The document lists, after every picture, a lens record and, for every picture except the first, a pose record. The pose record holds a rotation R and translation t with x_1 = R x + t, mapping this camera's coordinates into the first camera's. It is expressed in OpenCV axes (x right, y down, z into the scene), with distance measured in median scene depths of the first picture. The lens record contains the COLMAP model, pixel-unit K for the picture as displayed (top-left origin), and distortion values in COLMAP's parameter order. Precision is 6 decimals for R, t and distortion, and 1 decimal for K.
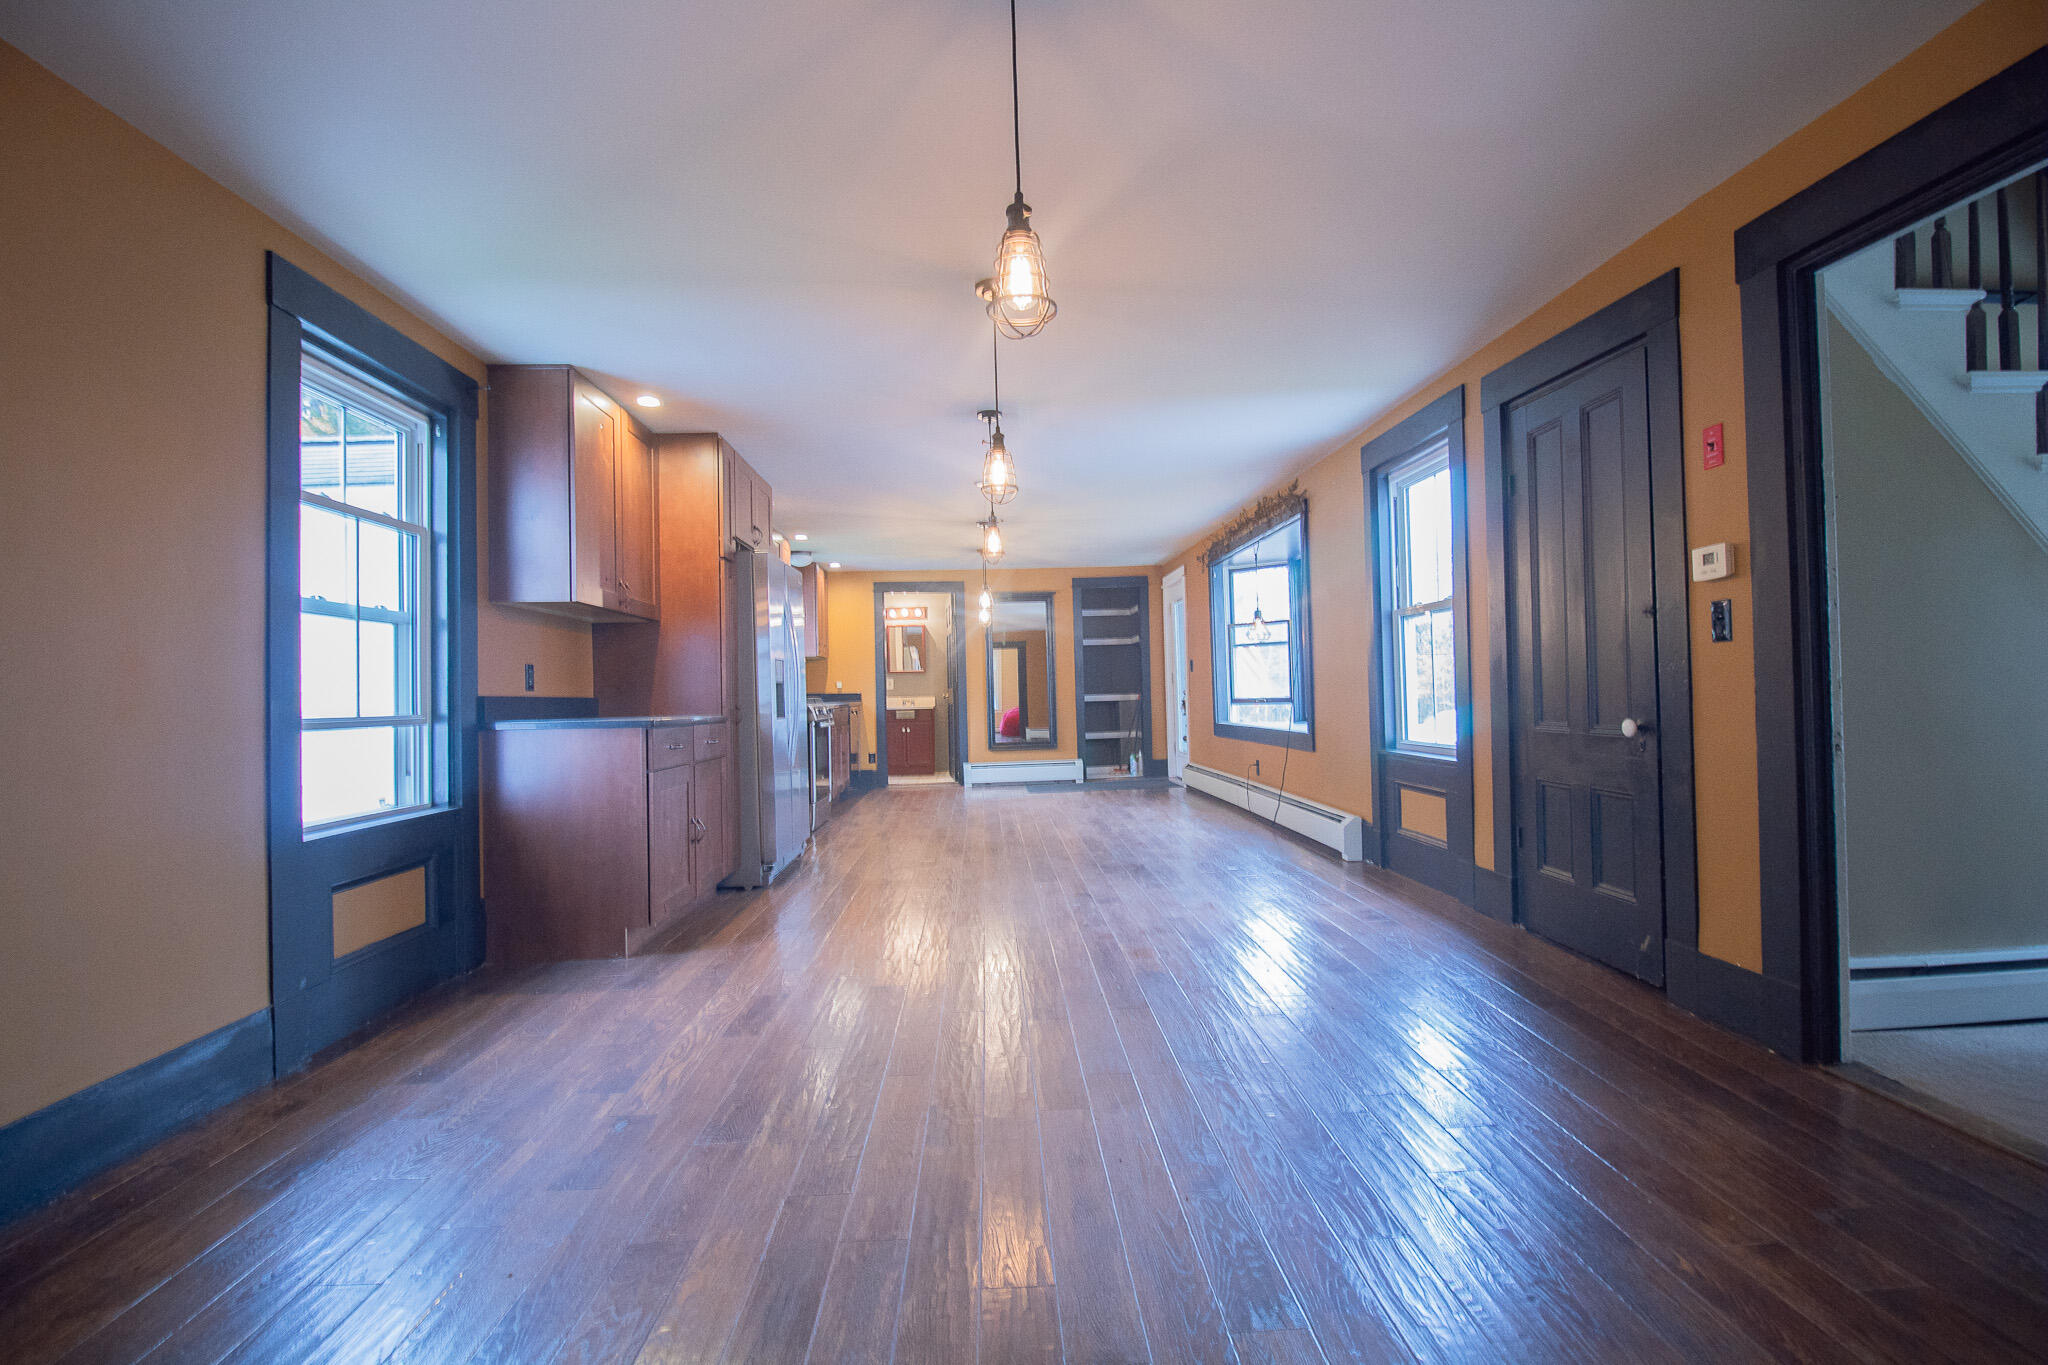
lens RADIAL K [[958.5, 0, 1036.1], [0, 958.5, 675.4], [0, 0, 1]] dist [-0.000660, -0.009072]
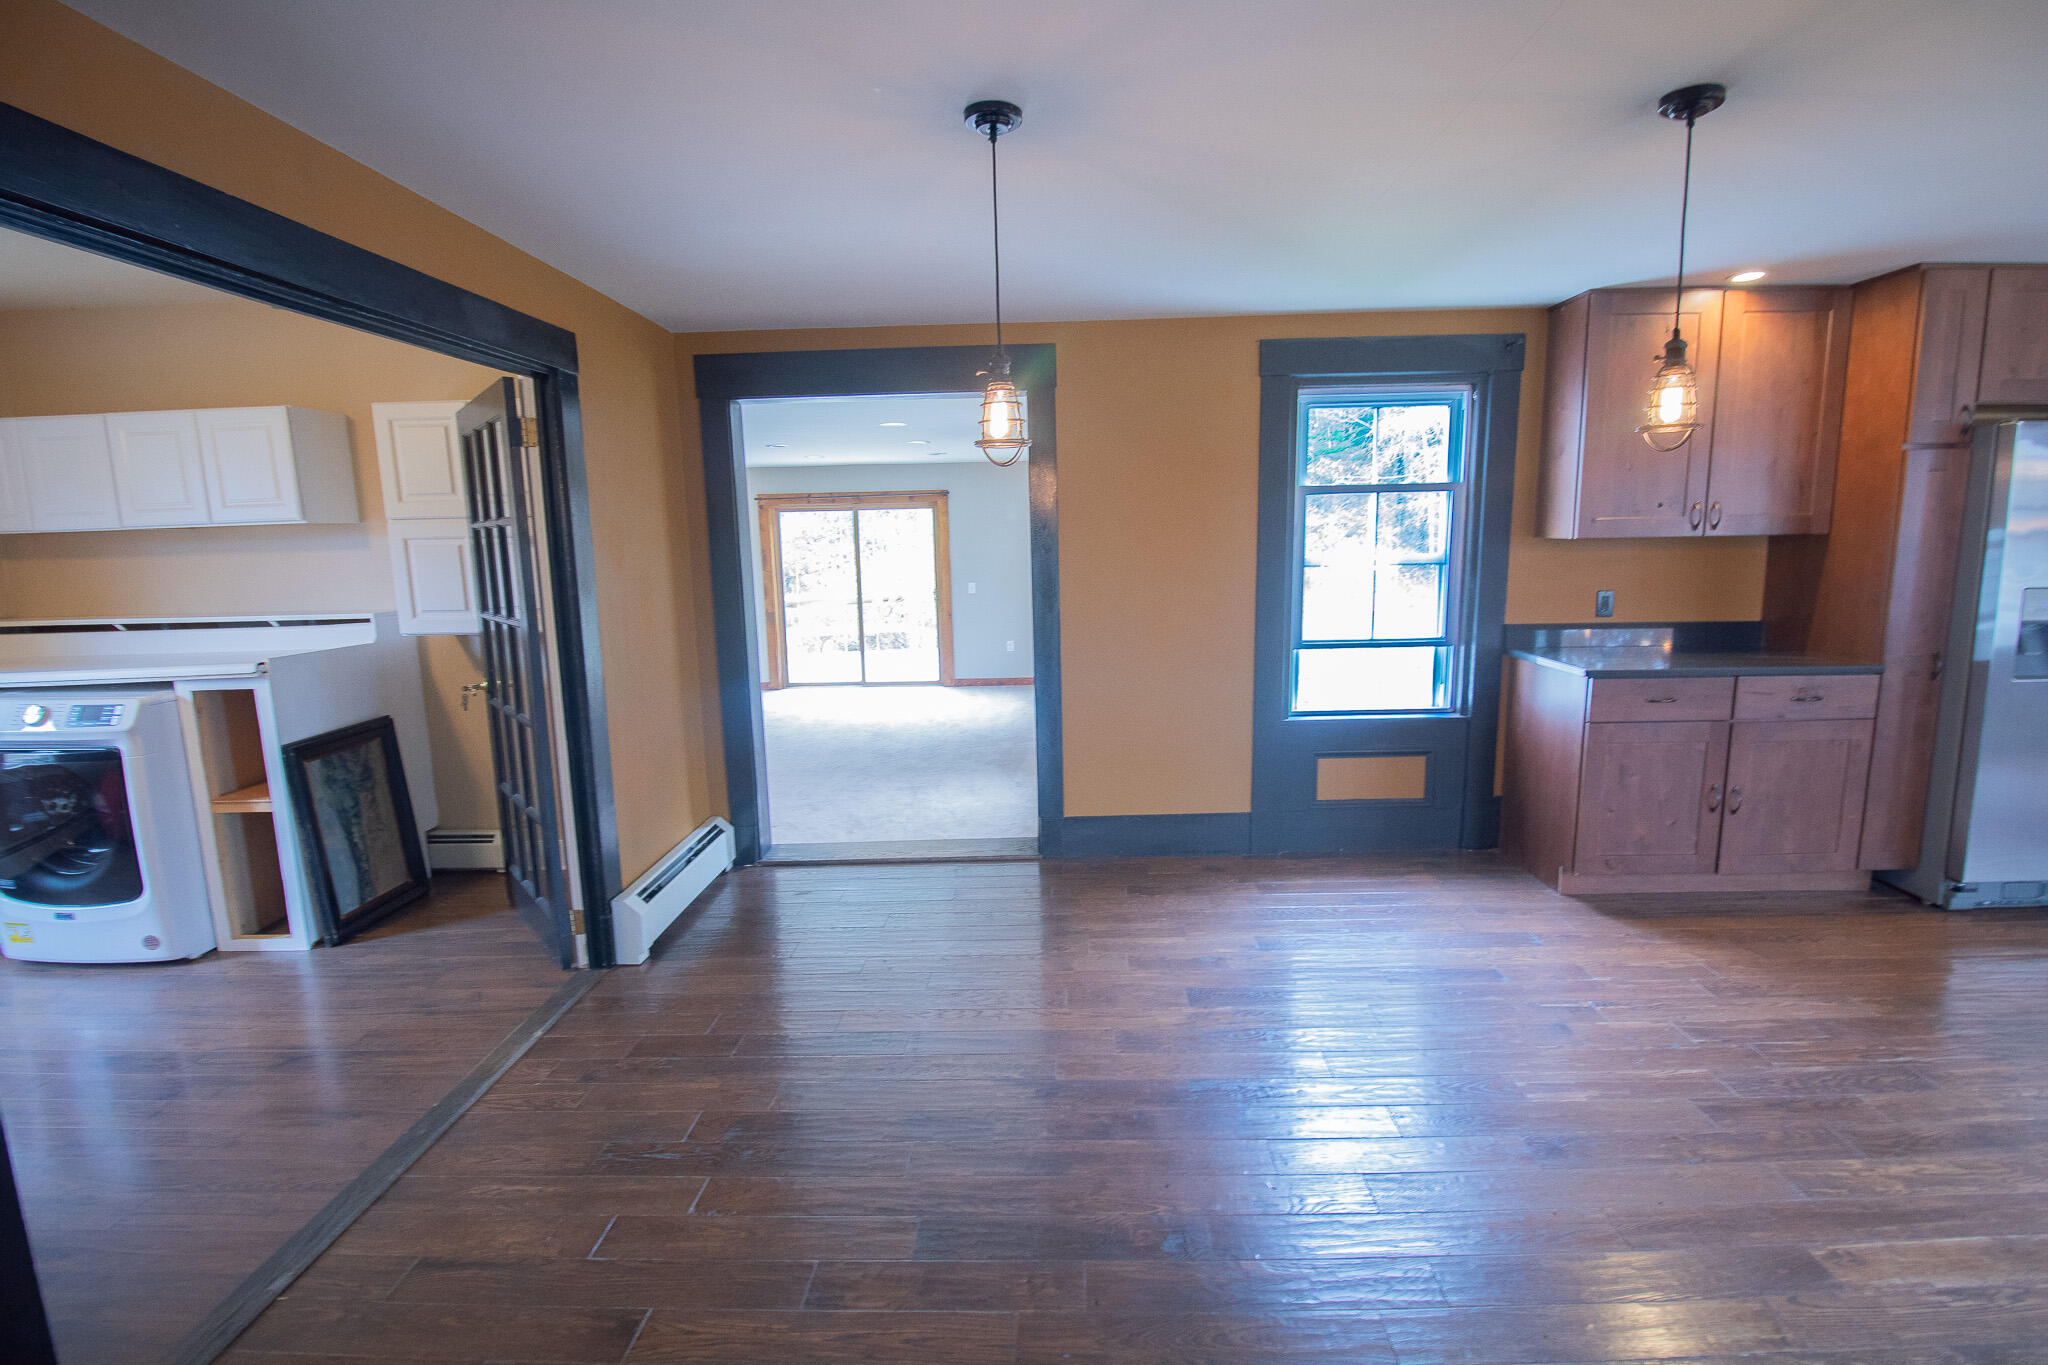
lens RADIAL K [[958.5, 0, 1036.1], [0, 958.5, 675.4], [0, 0, 1]] dist [-0.000660, -0.009072]
pose [[-0.070046, 0.175814, -0.981928, 0.626933], [0.043907, 0.983935, 0.173042, -0.149469], [0.996577, -0.030993, -0.076640, 0.563910]]
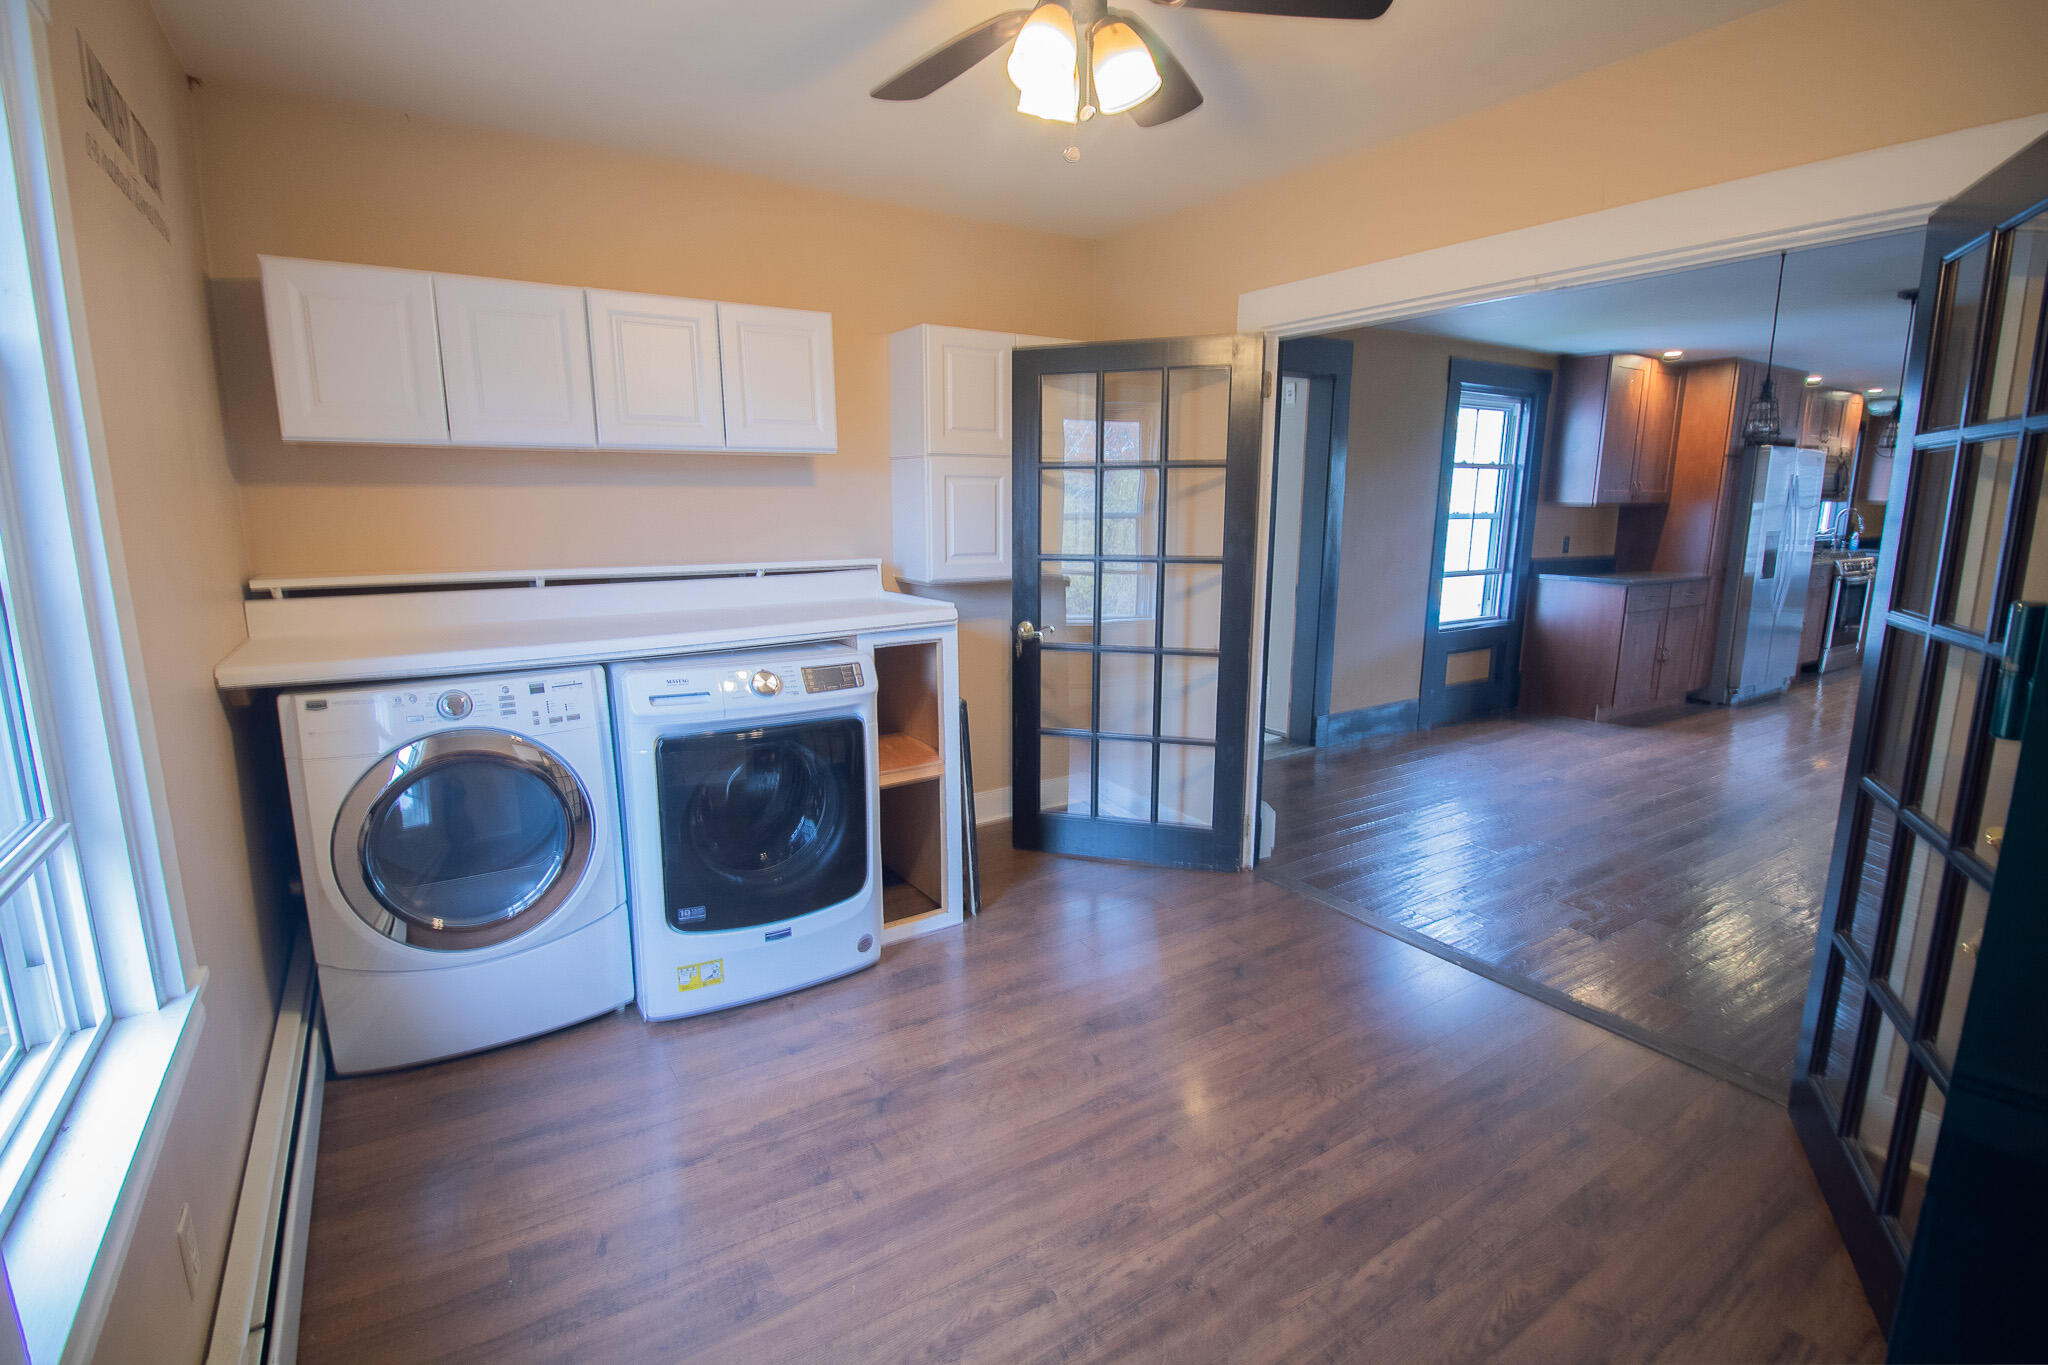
lens RADIAL K [[958.5, 0, 1036.1], [0, 958.5, 675.4], [0, 0, 1]] dist [-0.000660, -0.009072]
pose [[0.503381, 0.192128, -0.842434, 0.513569], [-0.002708, 0.975312, 0.220814, -0.165298], [0.864060, -0.108873, 0.491474, -0.716619]]
